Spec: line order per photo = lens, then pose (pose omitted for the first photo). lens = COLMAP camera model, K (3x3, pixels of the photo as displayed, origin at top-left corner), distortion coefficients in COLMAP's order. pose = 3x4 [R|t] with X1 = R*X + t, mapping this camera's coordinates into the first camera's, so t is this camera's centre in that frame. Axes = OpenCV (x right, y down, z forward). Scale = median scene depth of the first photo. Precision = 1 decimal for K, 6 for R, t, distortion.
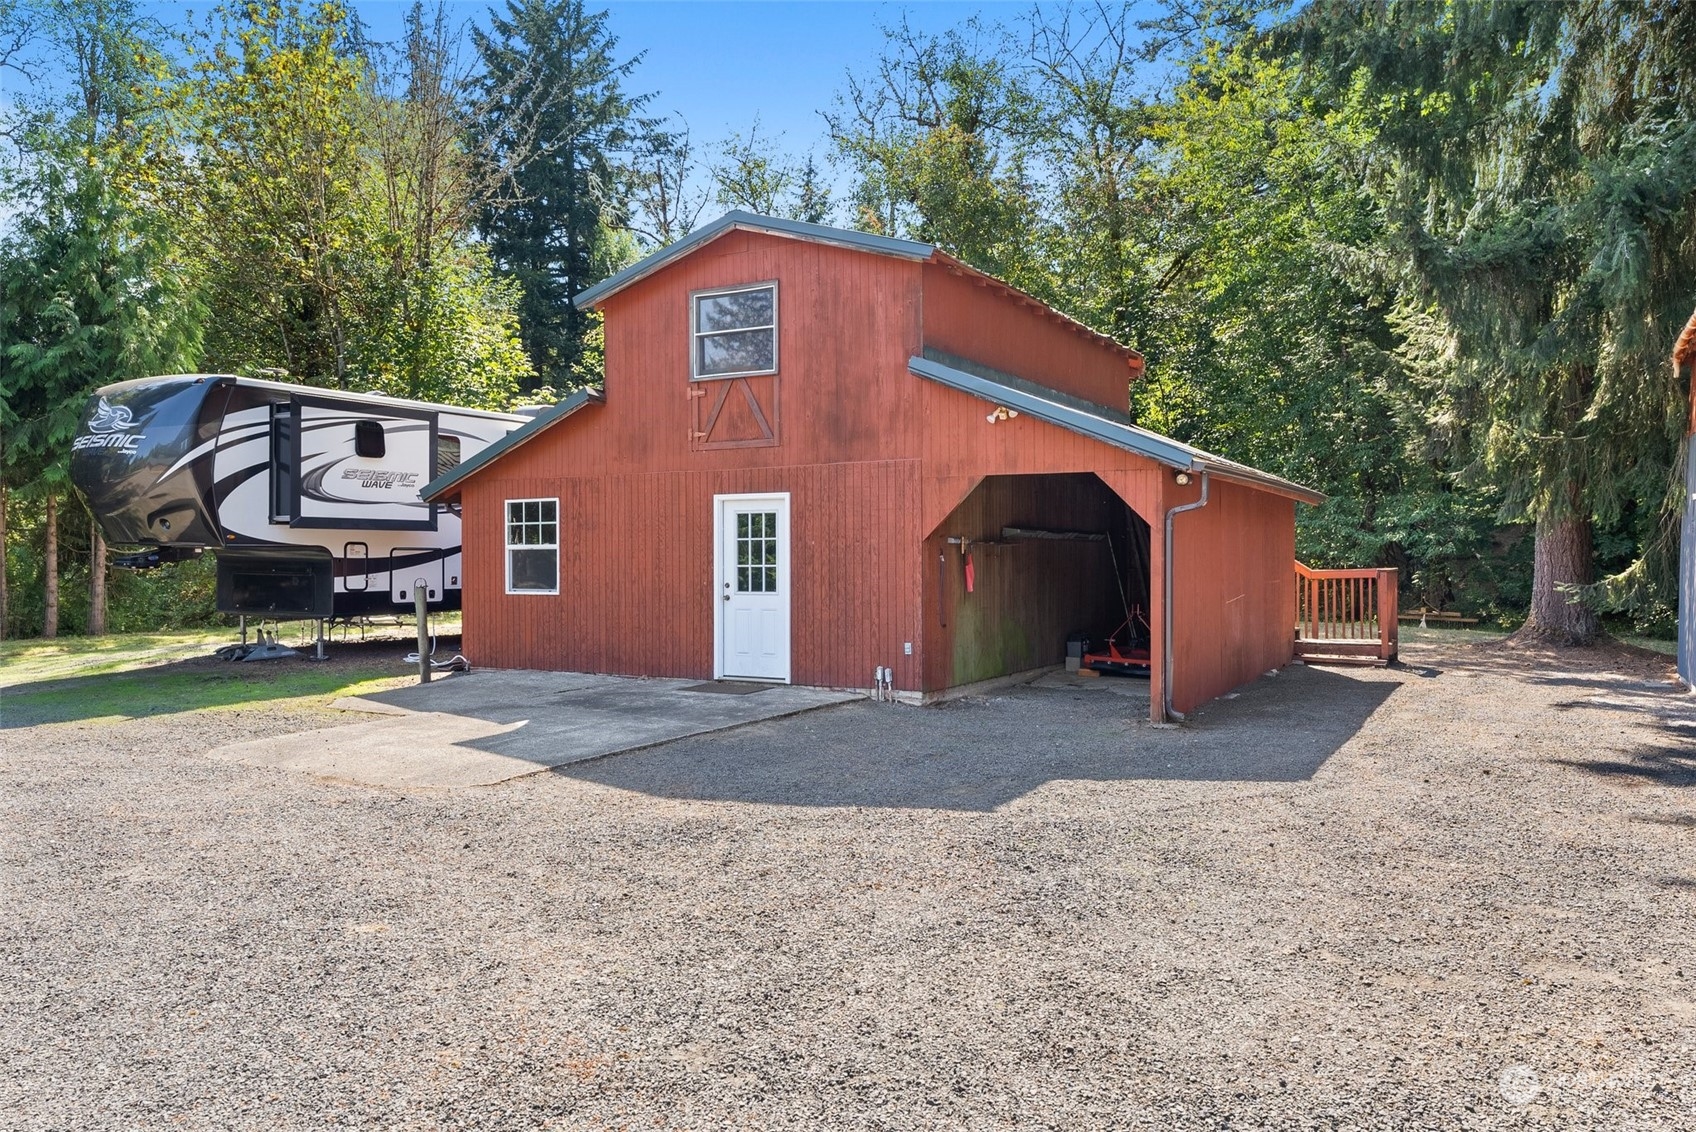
lens RADIAL K [[1198.8, 0, 846.7], [0, 1198.8, 556.6], [0, 0, 1]] dist [-0.003951, -0.003307]
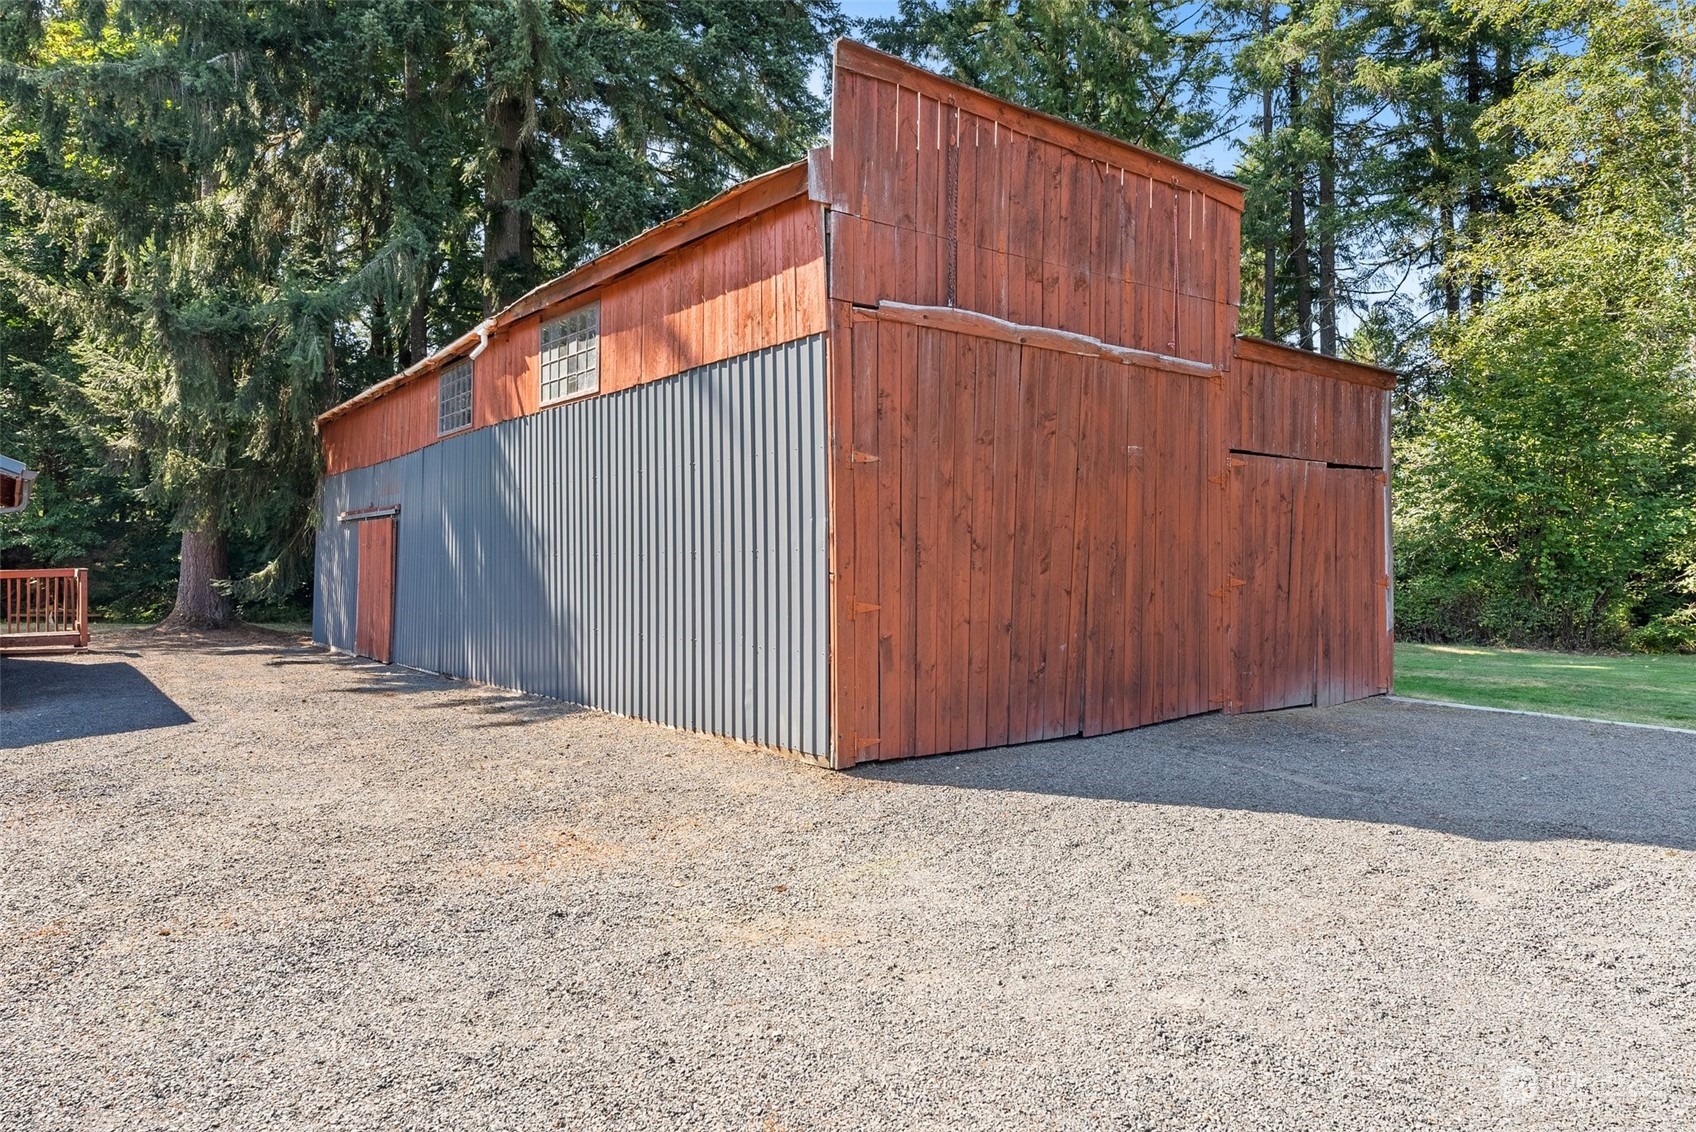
lens RADIAL K [[1026.6, 0, 848.0], [0, 1026.6, 566.0], [0, 0, 1]] dist [0.000589, 0.000238]
pose [[0.368721, -0.003225, 0.929534, -0.195338], [-0.000183, 0.999994, 0.003542, 0.003573], [-0.929540, -0.001476, 0.368718, -0.049515]]
